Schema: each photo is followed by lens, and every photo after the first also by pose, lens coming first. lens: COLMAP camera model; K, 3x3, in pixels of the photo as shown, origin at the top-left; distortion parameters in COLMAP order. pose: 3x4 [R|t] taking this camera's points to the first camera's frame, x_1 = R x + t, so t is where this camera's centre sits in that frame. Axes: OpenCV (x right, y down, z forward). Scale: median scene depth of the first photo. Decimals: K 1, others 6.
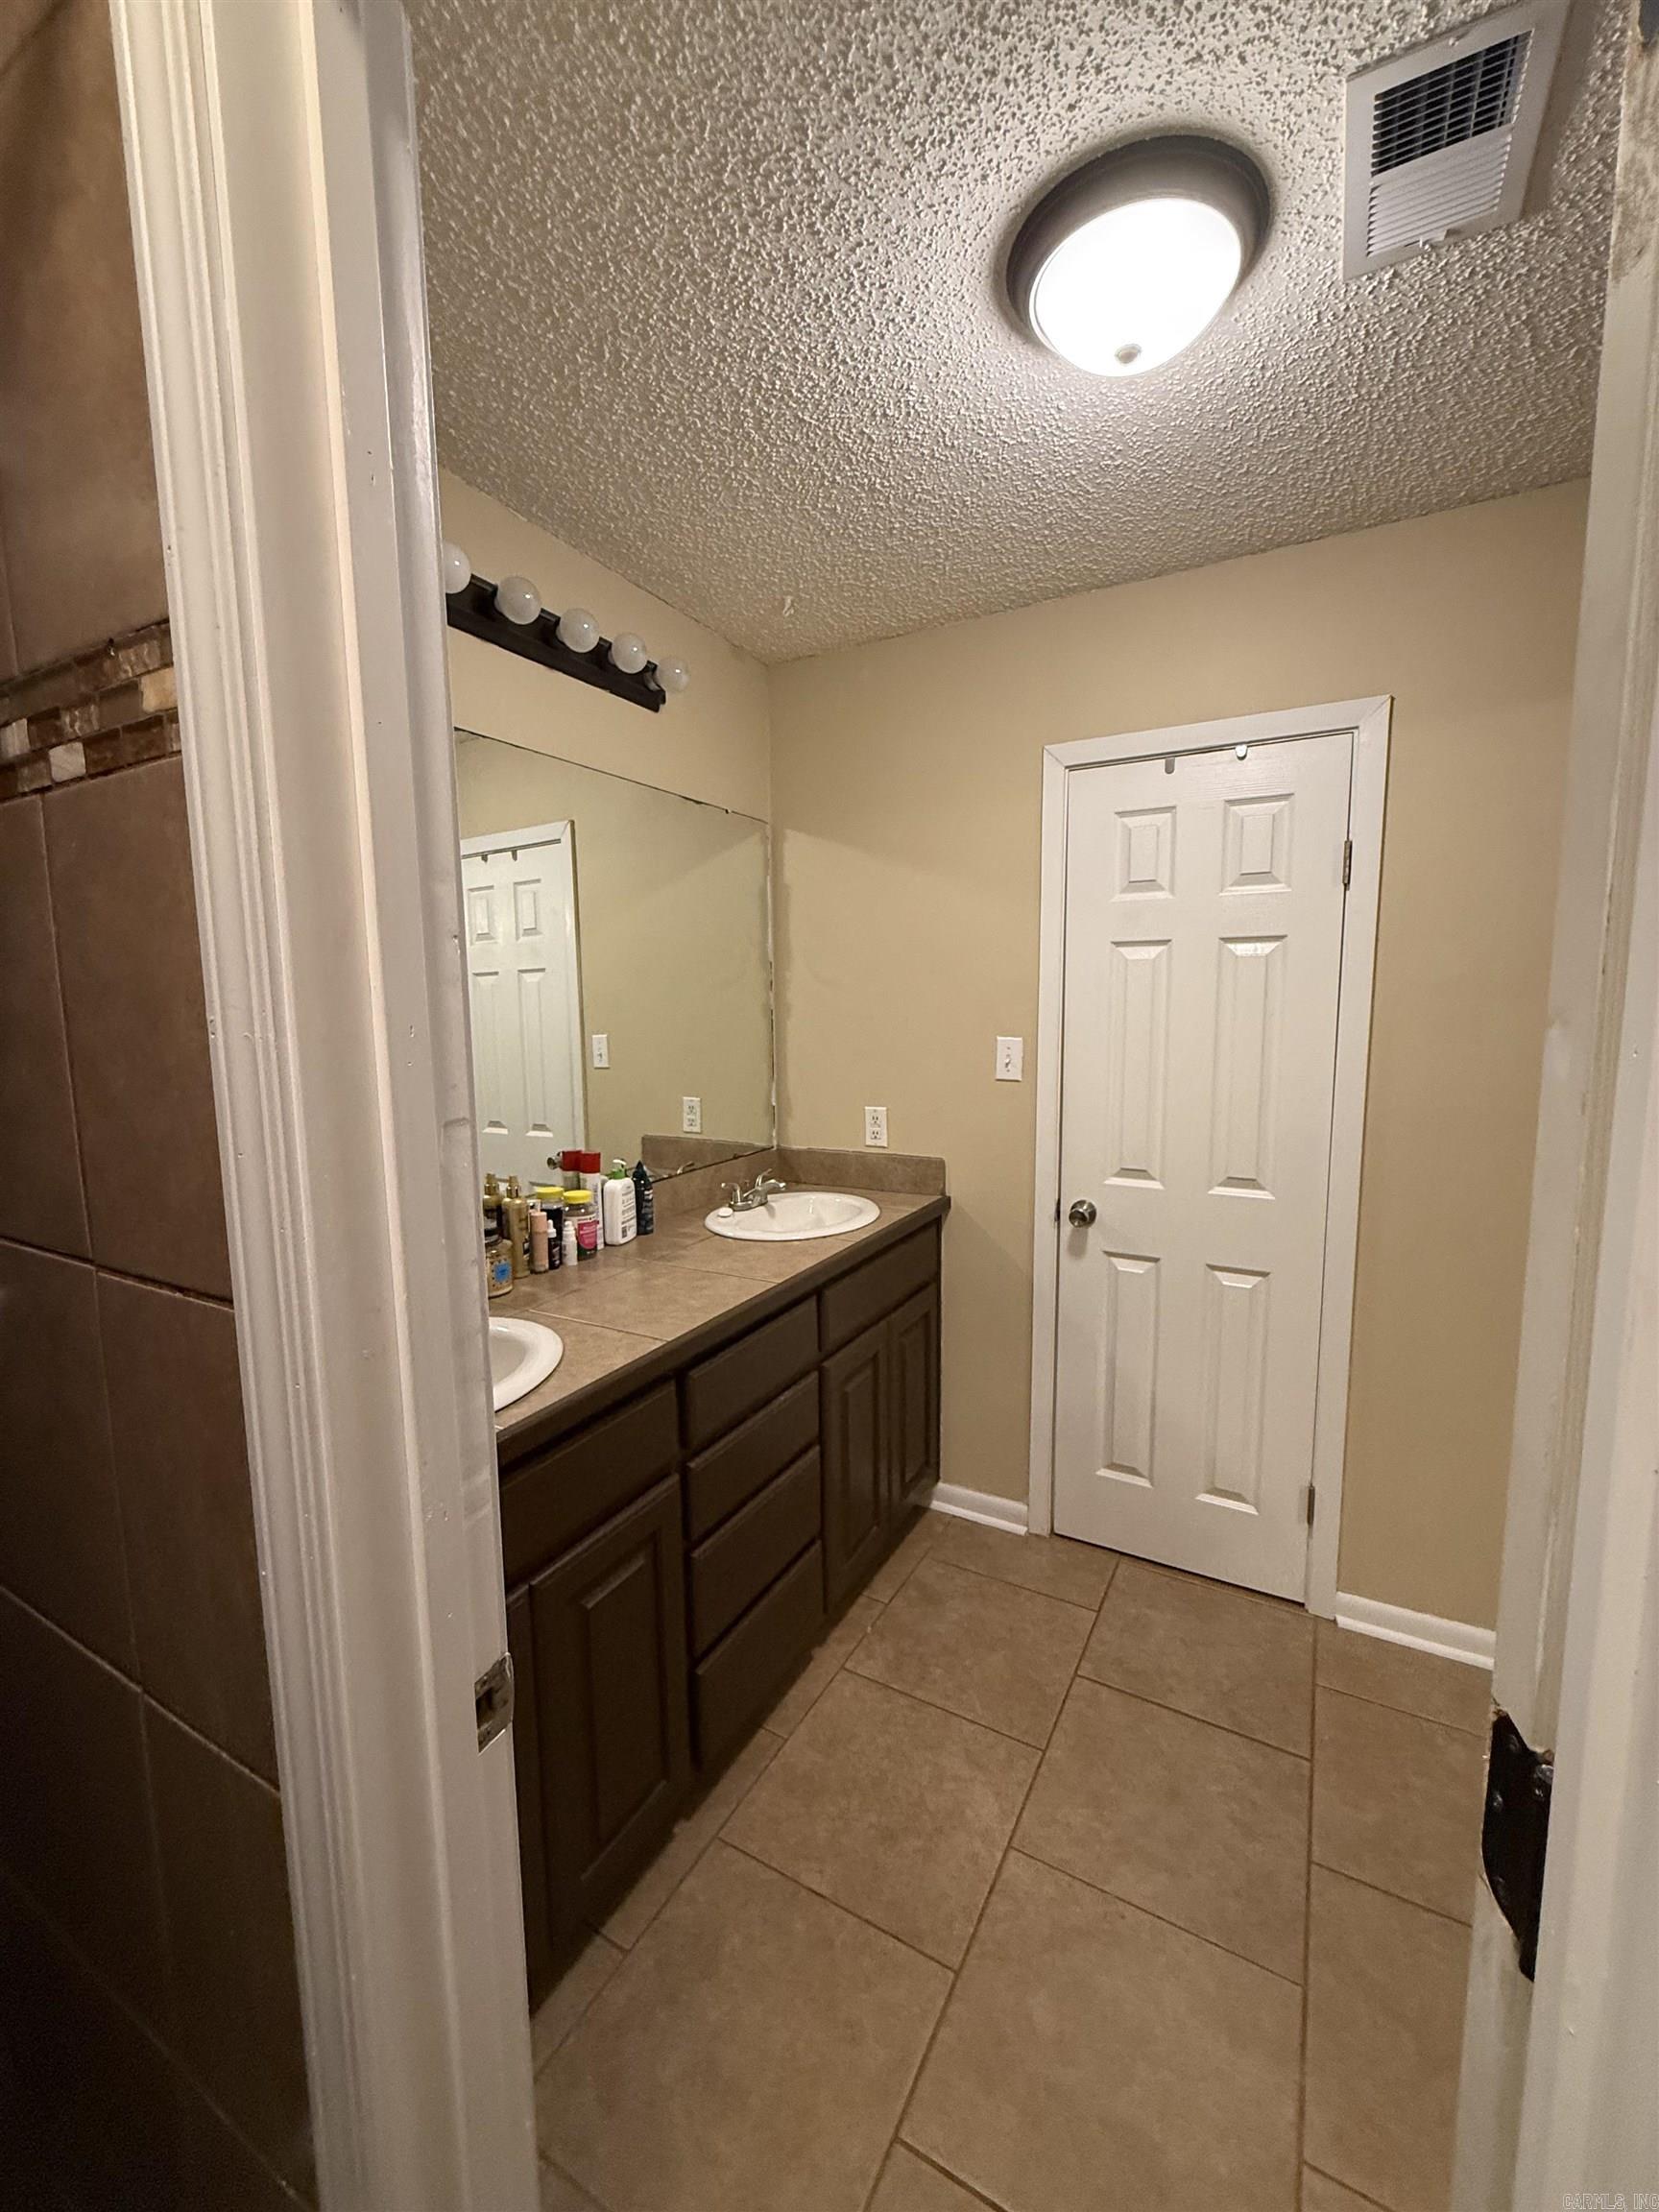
lens RADIAL K [[879.1, 0, 830.2], [0, 879.1, 1096.3], [0, 0, 1]] dist [0.001147, -0.000314]
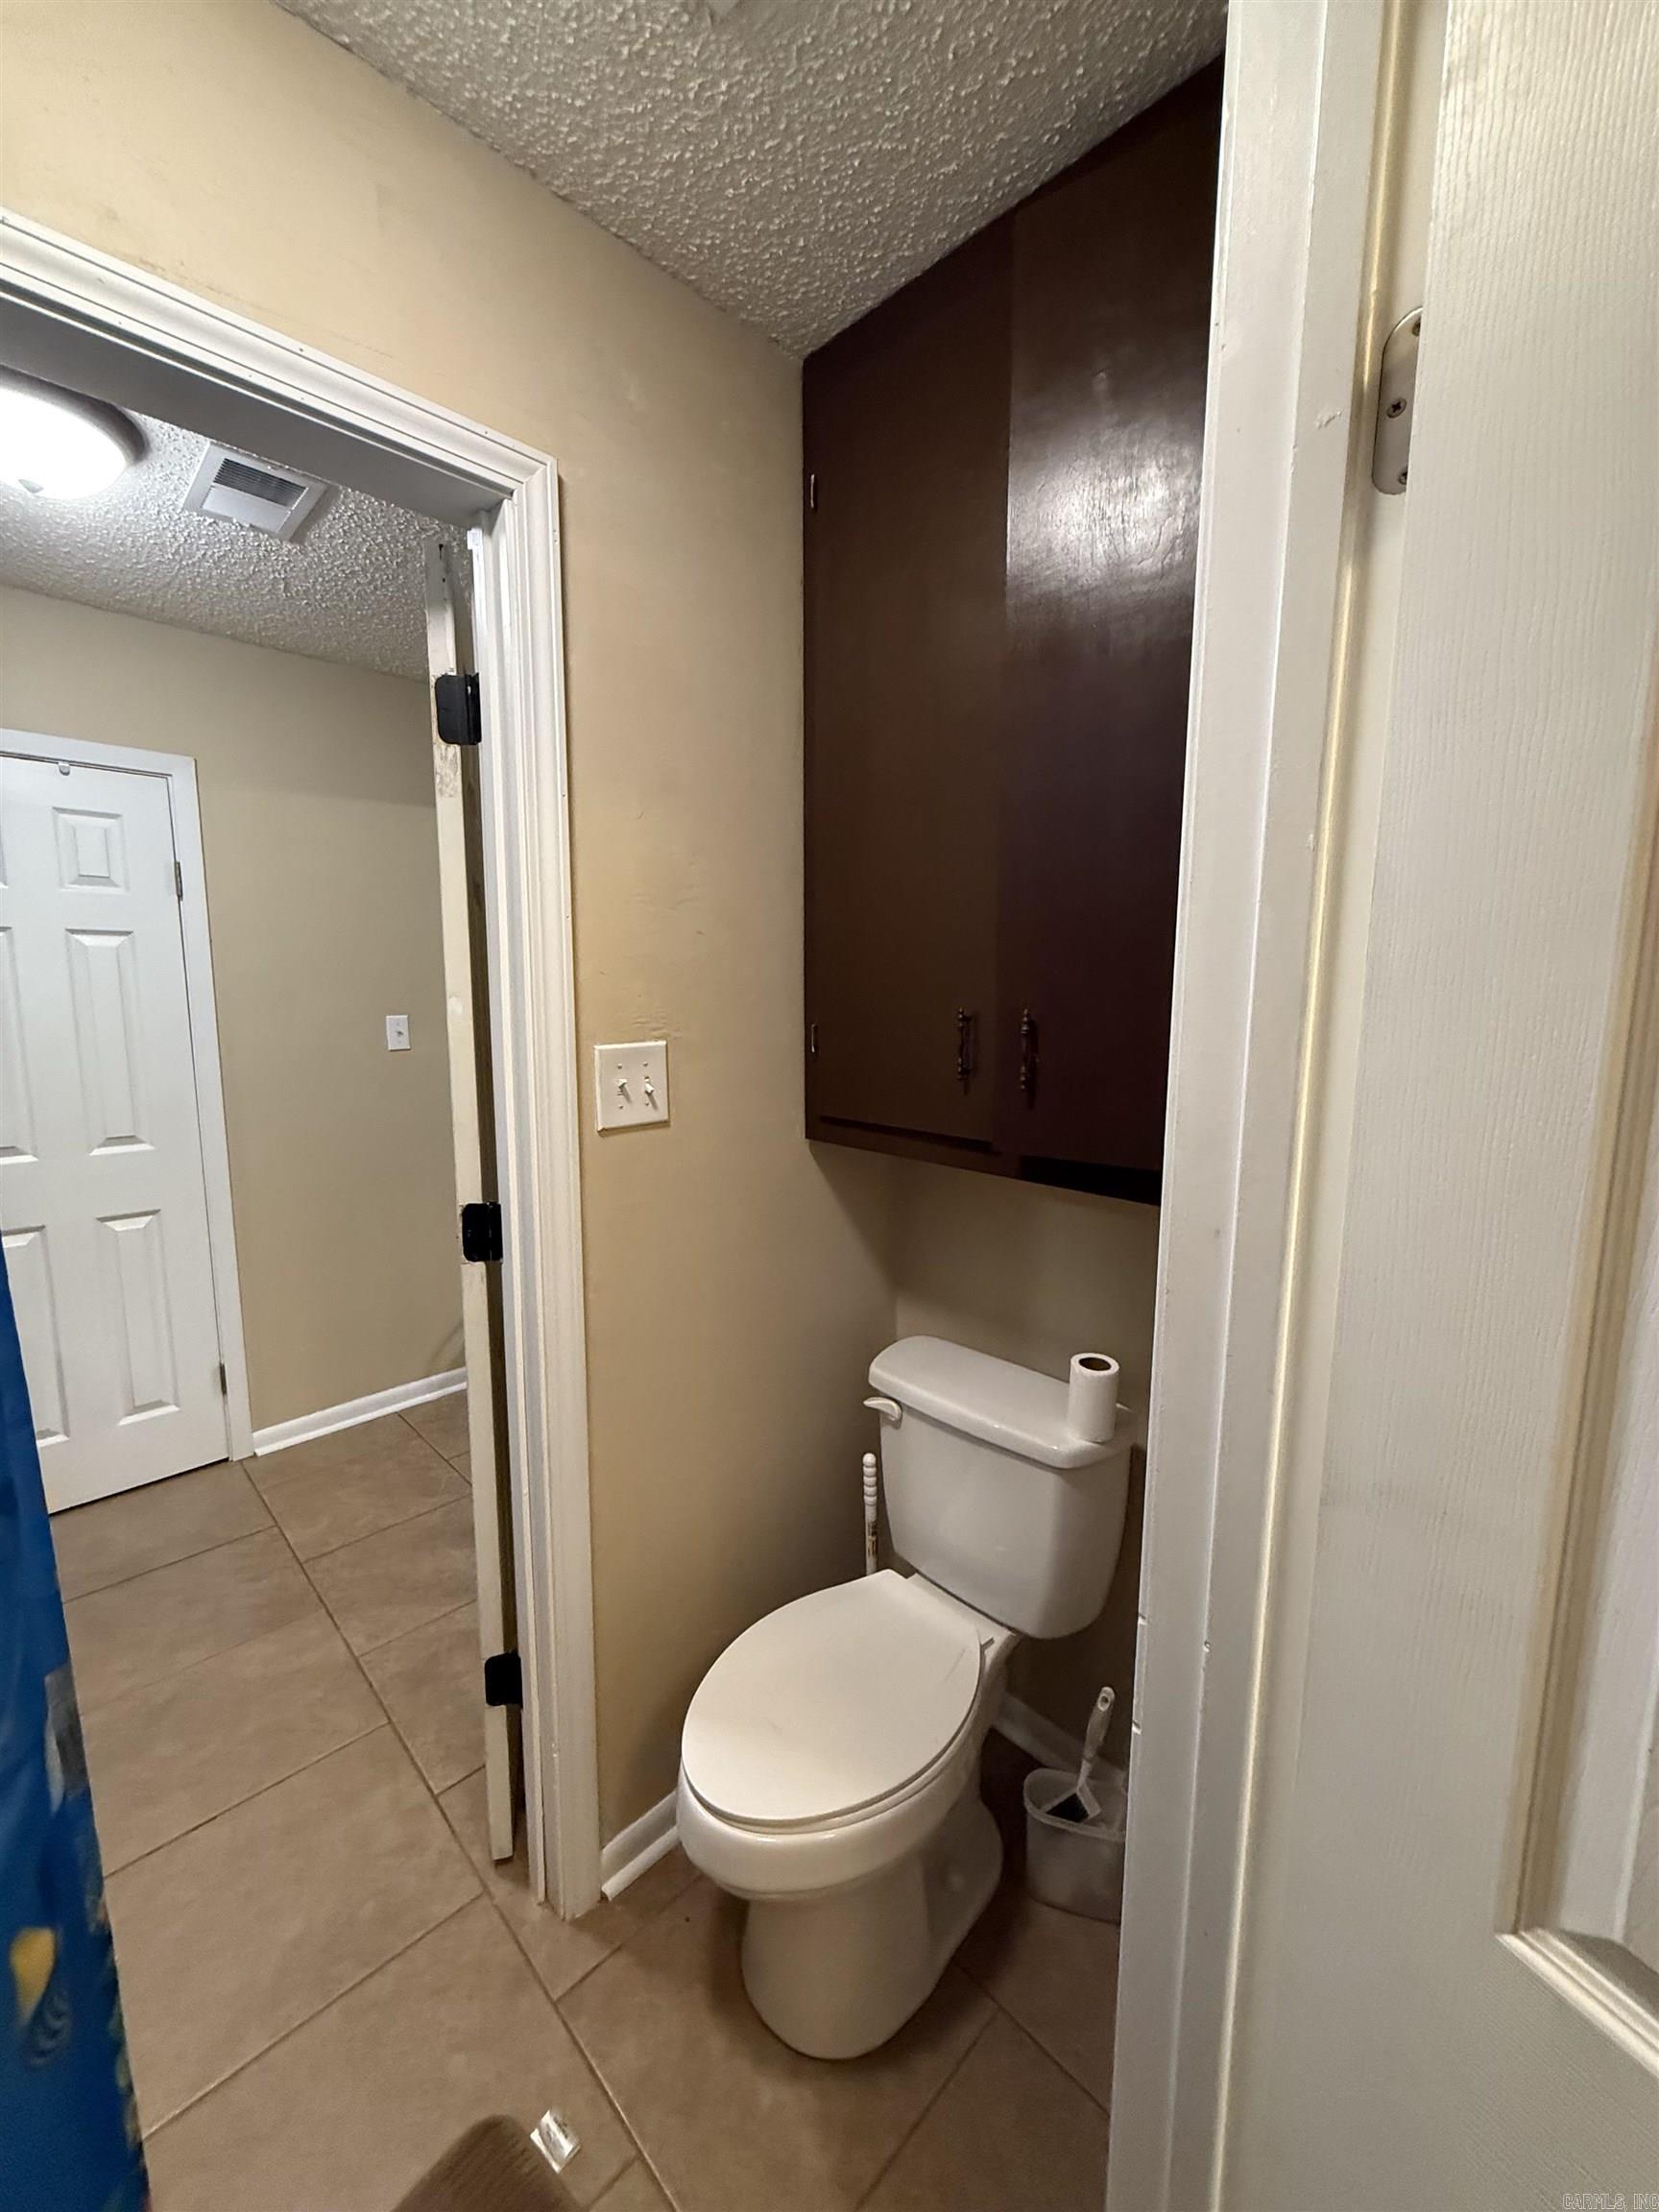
lens RADIAL K [[879.1, 0, 827.1], [0, 879.1, 1105.6], [0, 0, 1]] dist [0.001147, -0.000314]
pose [[0.287007, -0.112594, 0.951288, -0.385450], [0.104108, 0.990852, 0.085866, 0.051217], [-0.952254, 0.074393, 0.296104, -0.256150]]
